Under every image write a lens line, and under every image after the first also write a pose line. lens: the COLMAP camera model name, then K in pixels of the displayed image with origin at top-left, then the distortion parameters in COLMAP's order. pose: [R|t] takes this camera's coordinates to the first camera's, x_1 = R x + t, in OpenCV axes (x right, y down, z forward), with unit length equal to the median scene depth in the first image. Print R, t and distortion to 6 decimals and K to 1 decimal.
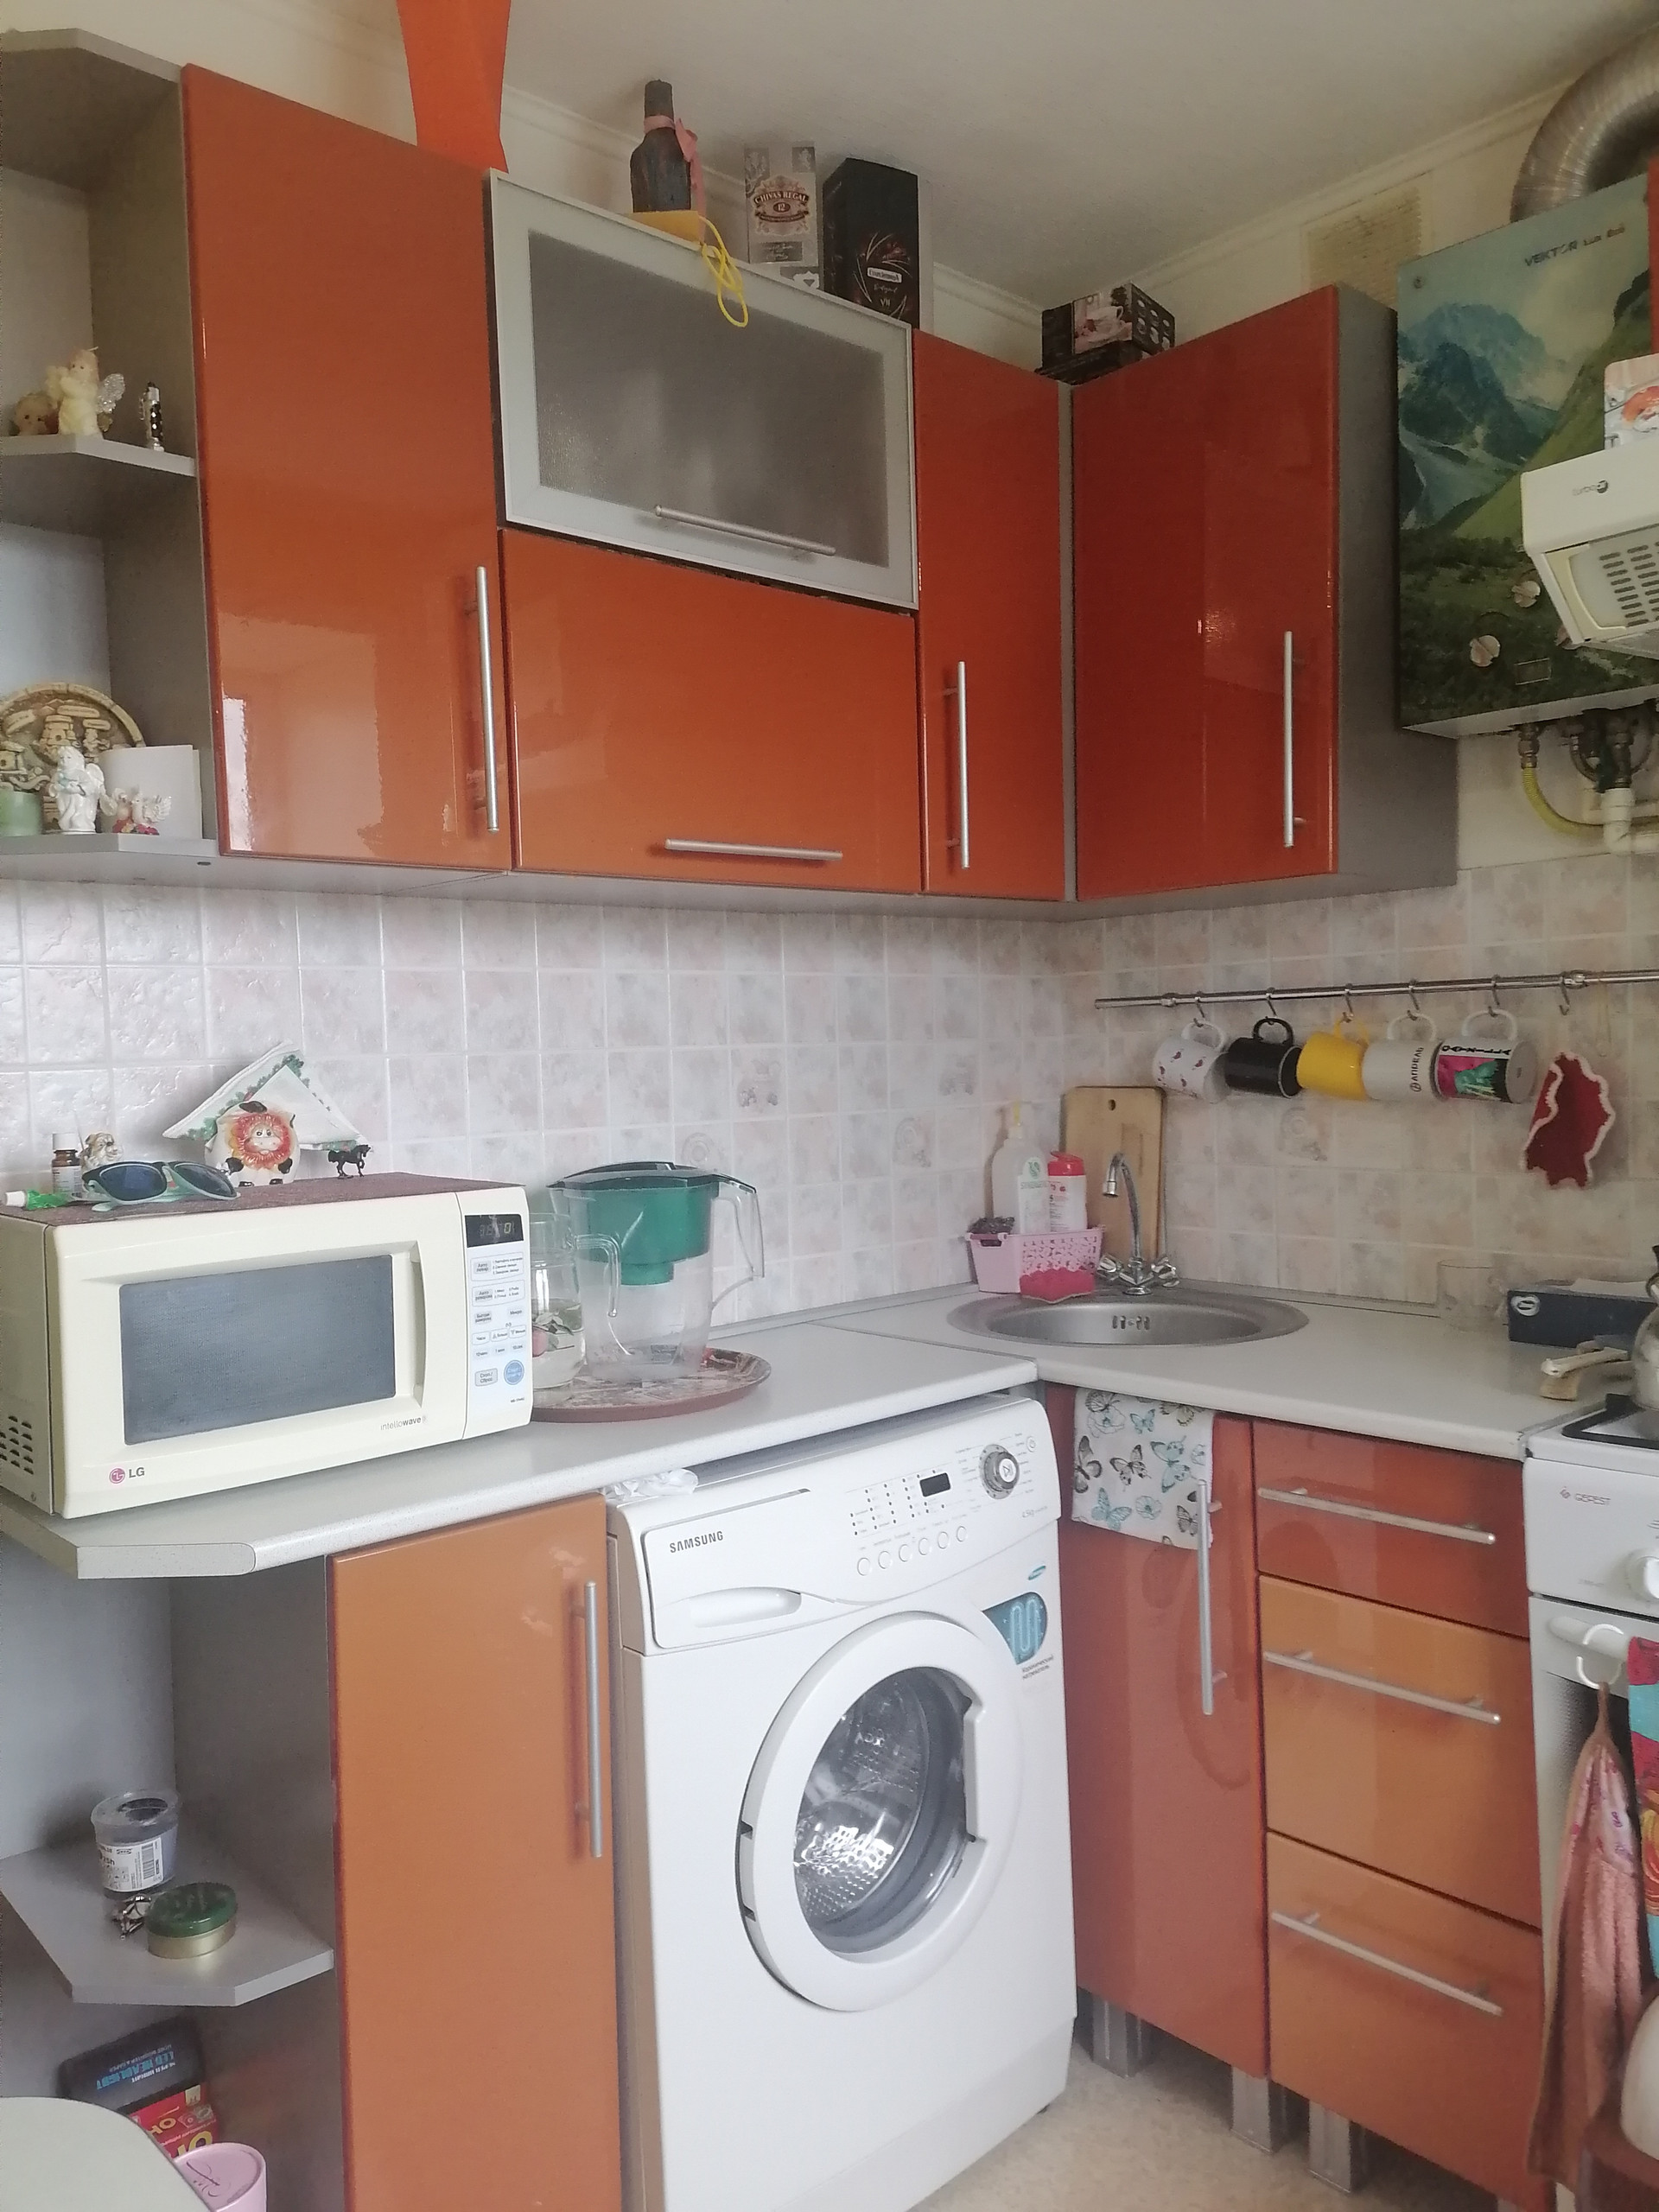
lens RADIAL K [[1669.2, 0, 814.0], [0, 1669.2, 1126.5], [0, 0, 1]] dist [0.085182, -0.110224]
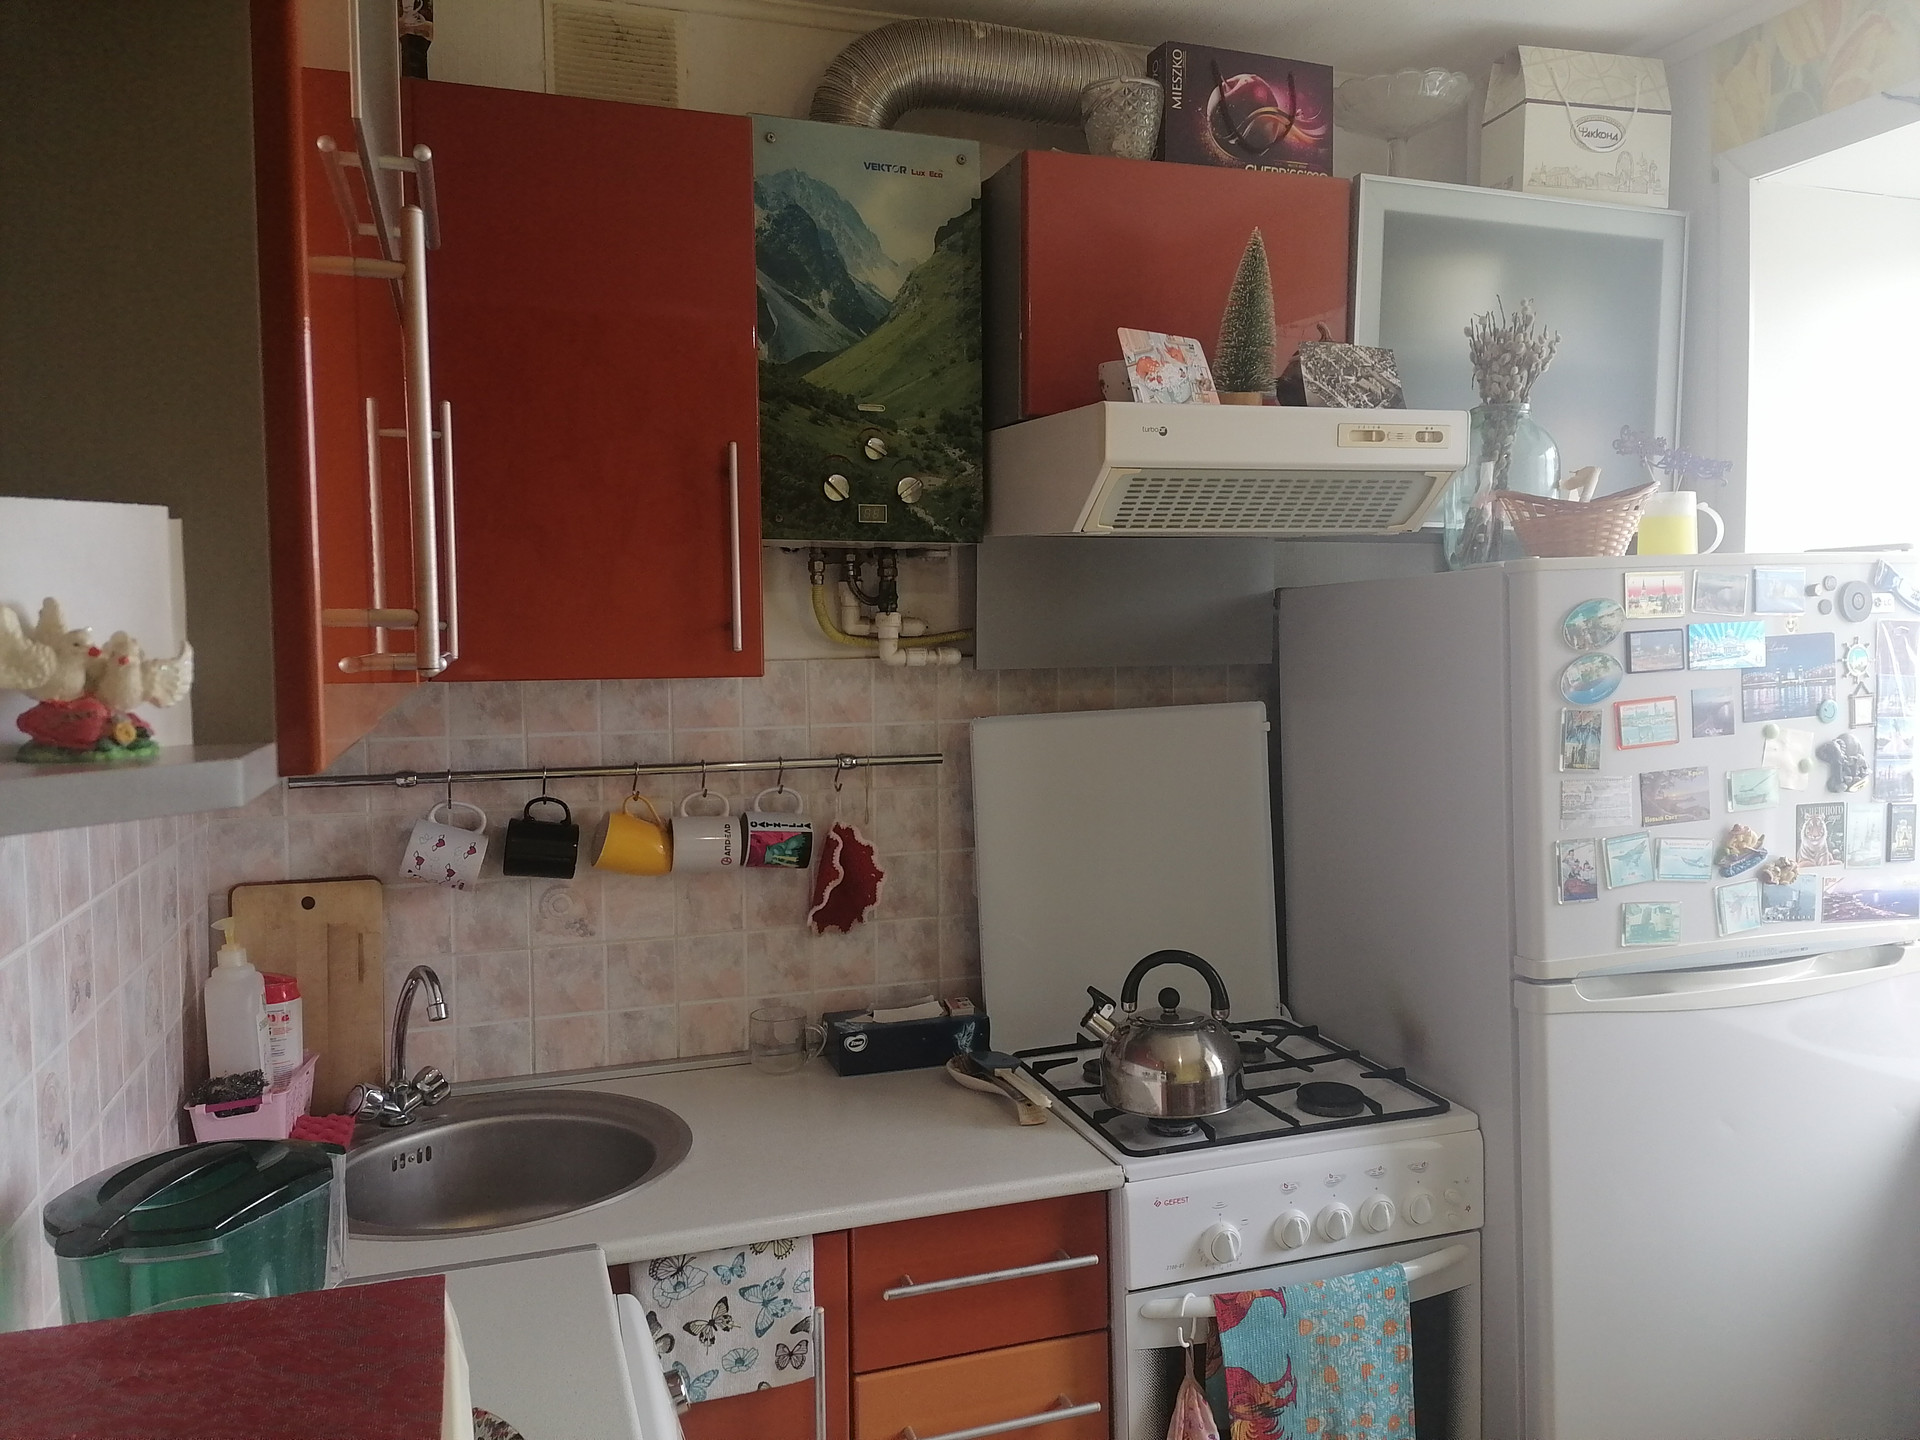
lens RADIAL K [[1448.9, 0, 953.5], [0, 1448.9, 712.3], [0, 0, 1]] dist [0.085182, -0.110224]
pose [[0.383018, -0.028889, 0.923289, -0.472537], [0.041020, 0.999057, 0.014243, -0.133371], [-0.922830, 0.032418, 0.383842, 0.529244]]
